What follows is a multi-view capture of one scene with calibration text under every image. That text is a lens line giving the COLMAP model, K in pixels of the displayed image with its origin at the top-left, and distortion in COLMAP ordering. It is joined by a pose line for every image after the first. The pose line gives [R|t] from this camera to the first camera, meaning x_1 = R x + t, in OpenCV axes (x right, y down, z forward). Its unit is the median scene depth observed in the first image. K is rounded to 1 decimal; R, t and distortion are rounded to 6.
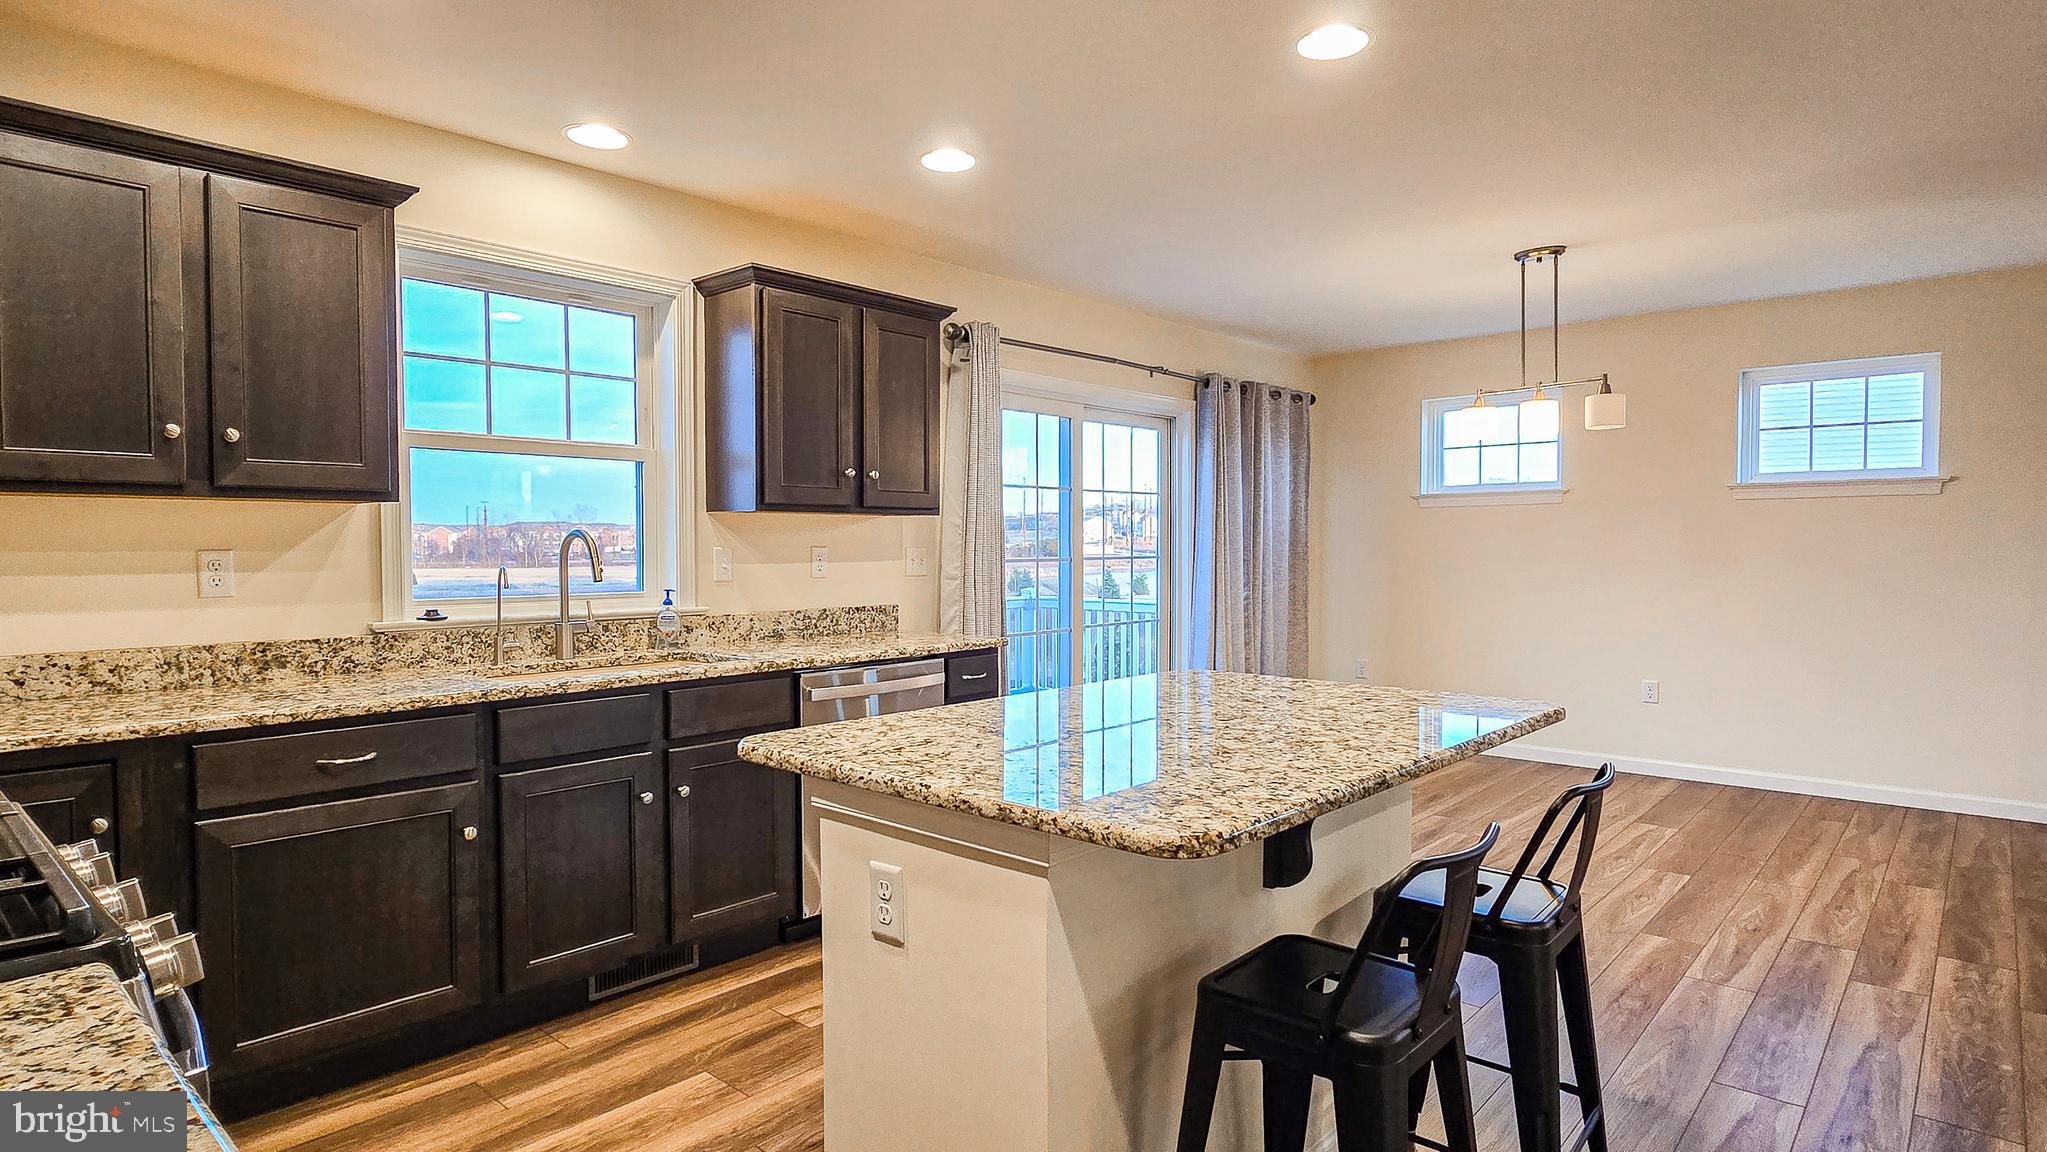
lens RADIAL K [[1095.7, 0, 1023.5], [0, 1095.7, 576.0], [0, 0, 1]] dist [-0.003299, -0.000792]
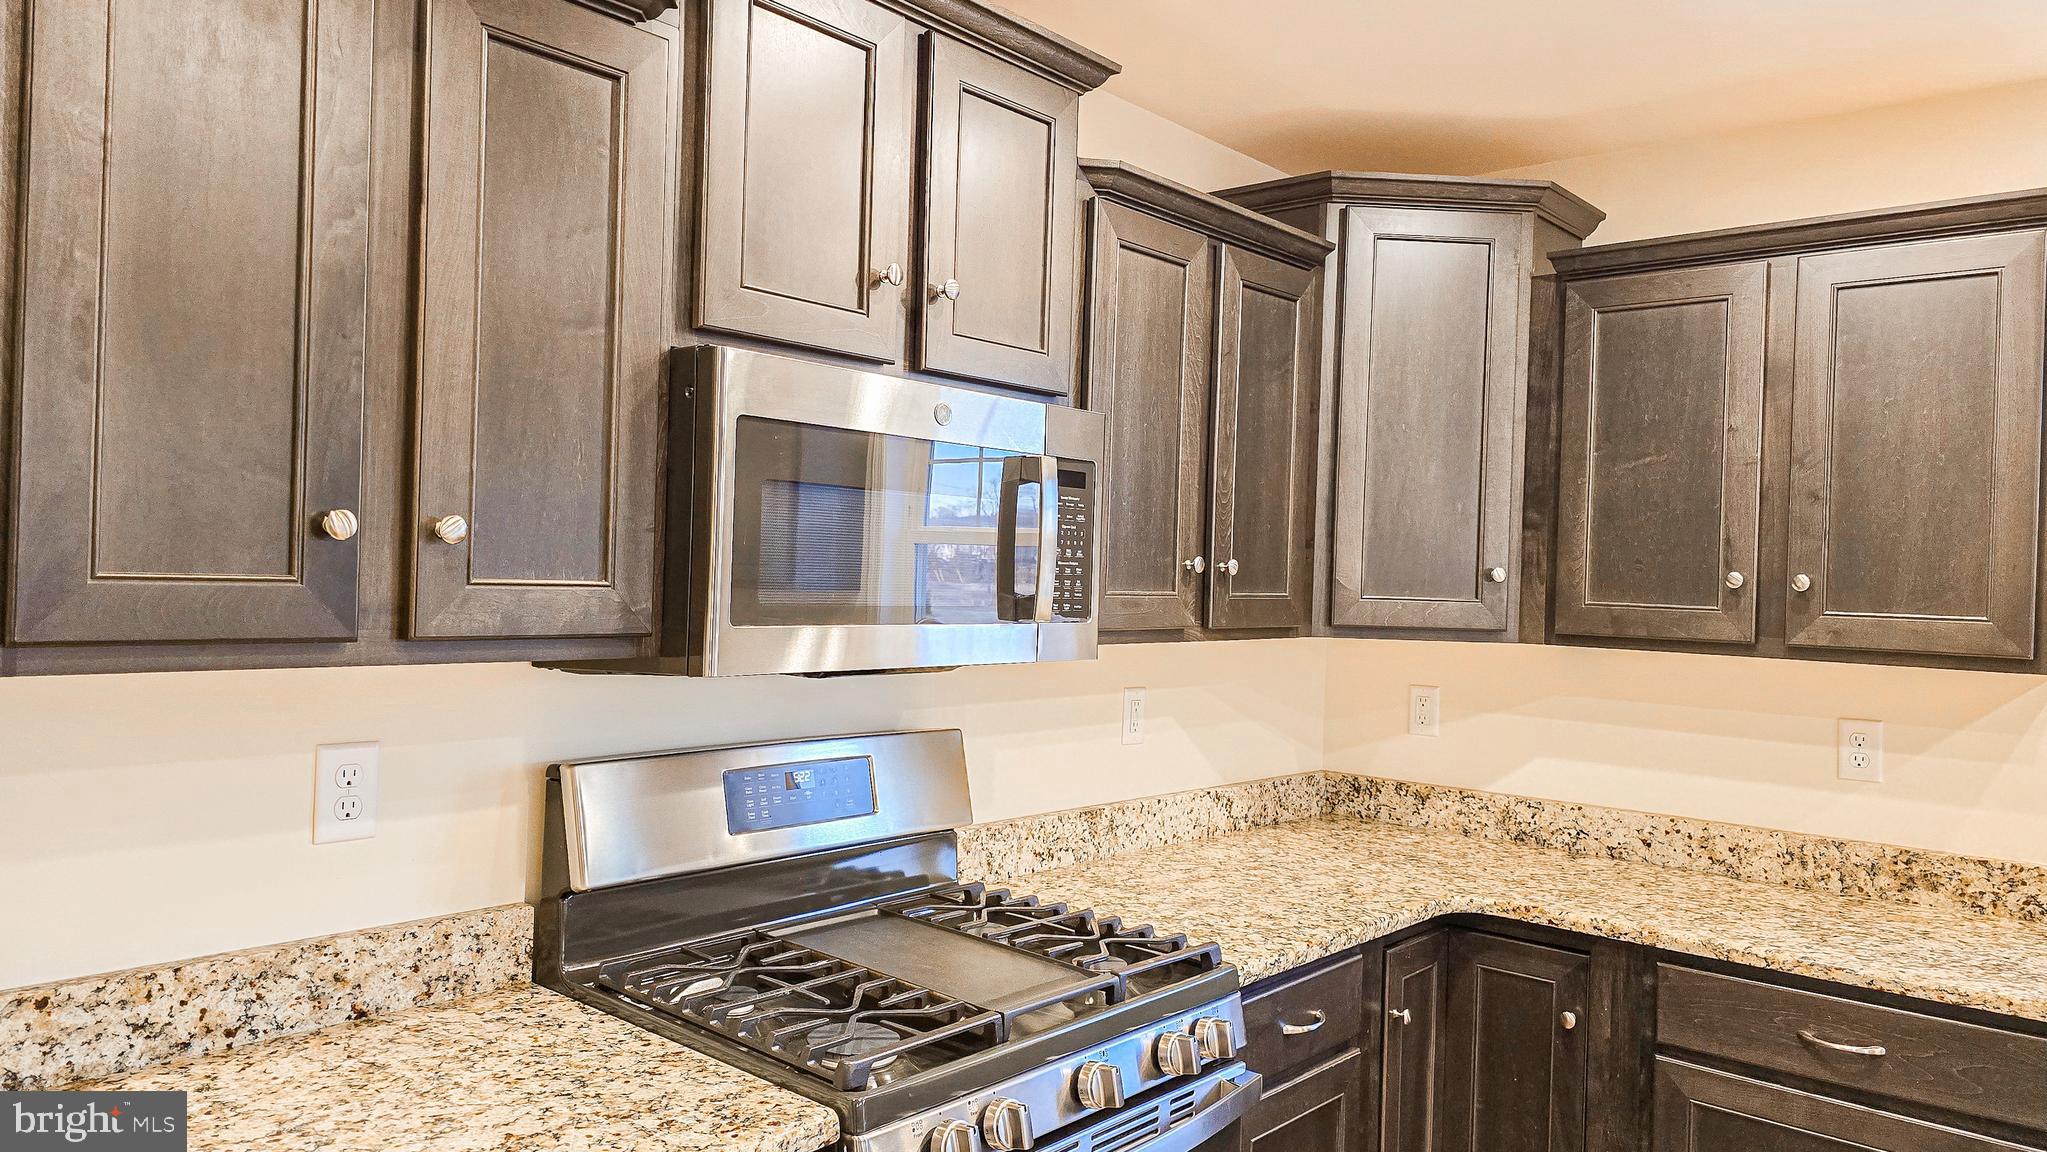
lens RADIAL K [[1394.7, 0, 1029.3], [0, 1394.7, 577.7], [0, 0, 1]] dist [0.072843, -0.066480]
pose [[0.014835, 0.006656, -0.999868, 0.271269], [-0.060516, 0.998151, 0.005747, -0.099028], [0.998057, 0.060423, 0.015210, 0.407021]]
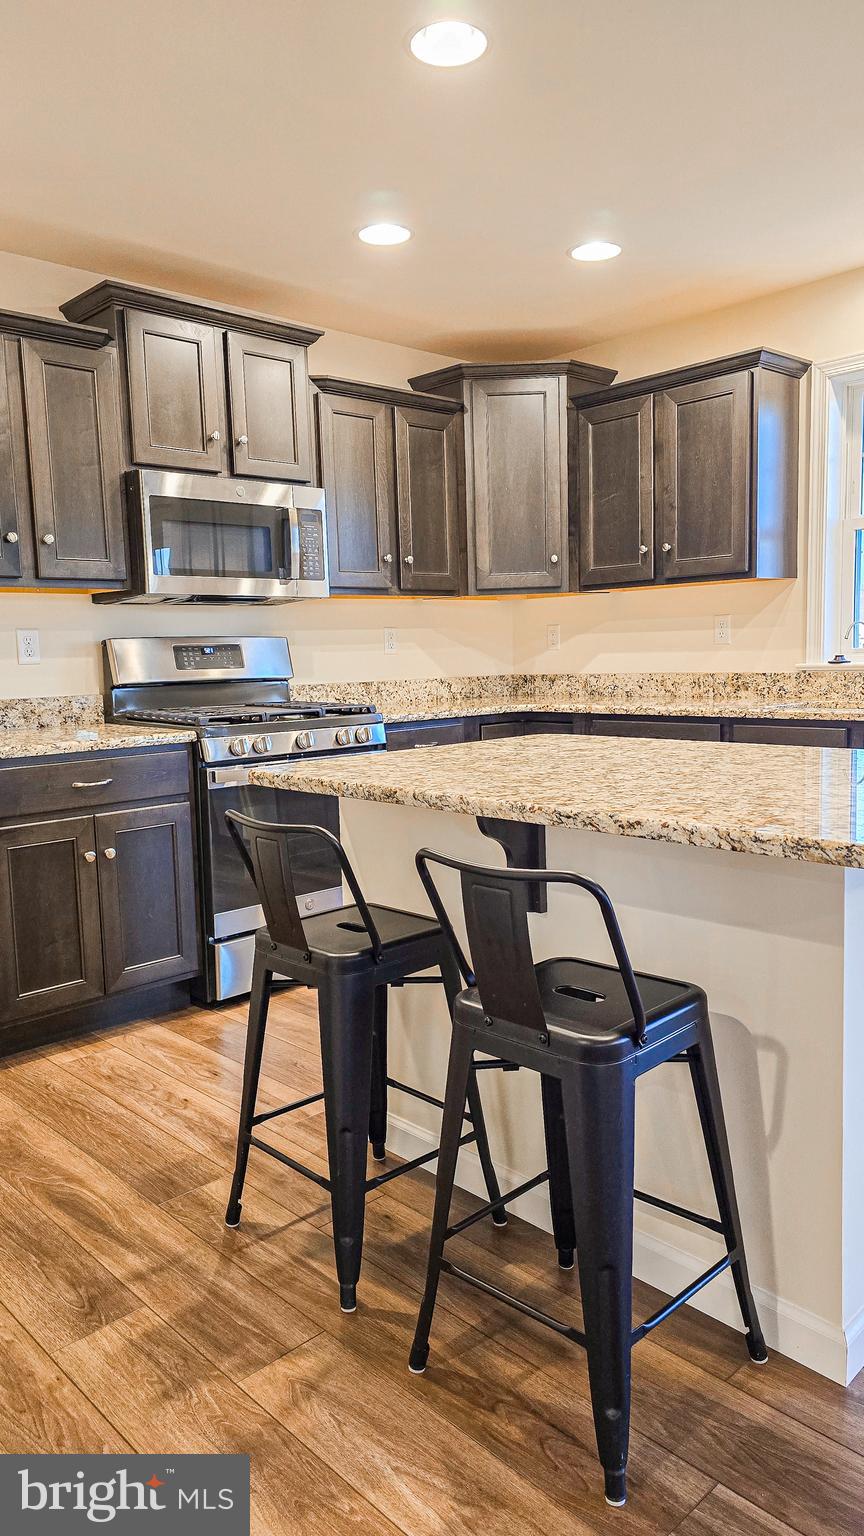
lens RADIAL K [[1046.5, 0, 432.0], [0, 1046.5, 768.0], [0, 0, 1]] dist [0.072843, -0.066480]
pose [[-0.086221, 0.118203, -0.989239, 0.920715], [0.000161, 0.992938, 0.118631, 0.017067], [0.996276, 0.010069, -0.085631, 0.738083]]
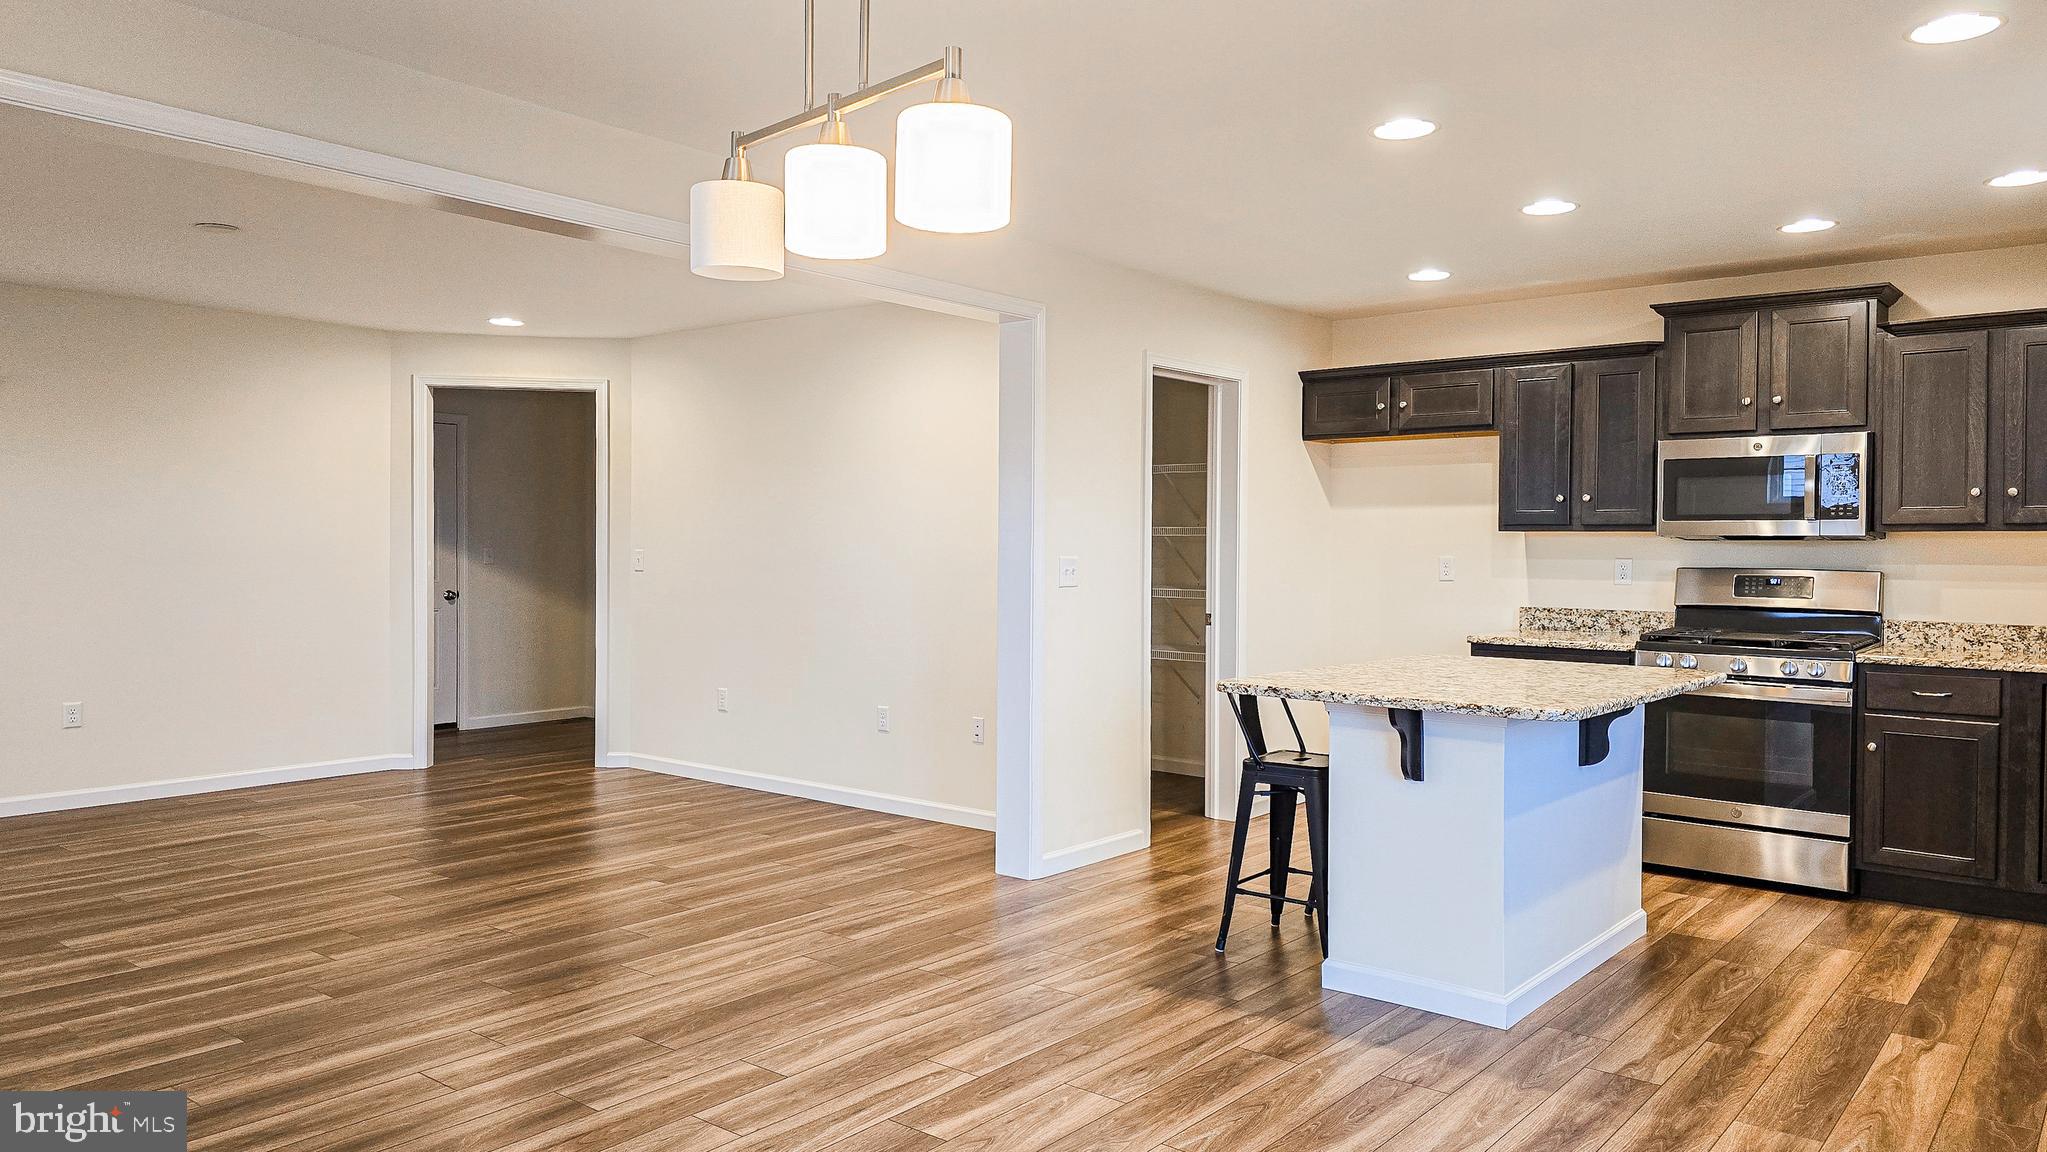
lens RADIAL K [[1394.7, 0, 1029.3], [0, 1394.7, 577.7], [0, 0, 1]] dist [0.072843, -0.066480]
pose [[-0.998890, -0.002505, -0.047045, 0.736903], [-0.004997, 0.998585, 0.052944, -0.089491], [0.046846, 0.053121, -0.997489, 2.460758]]
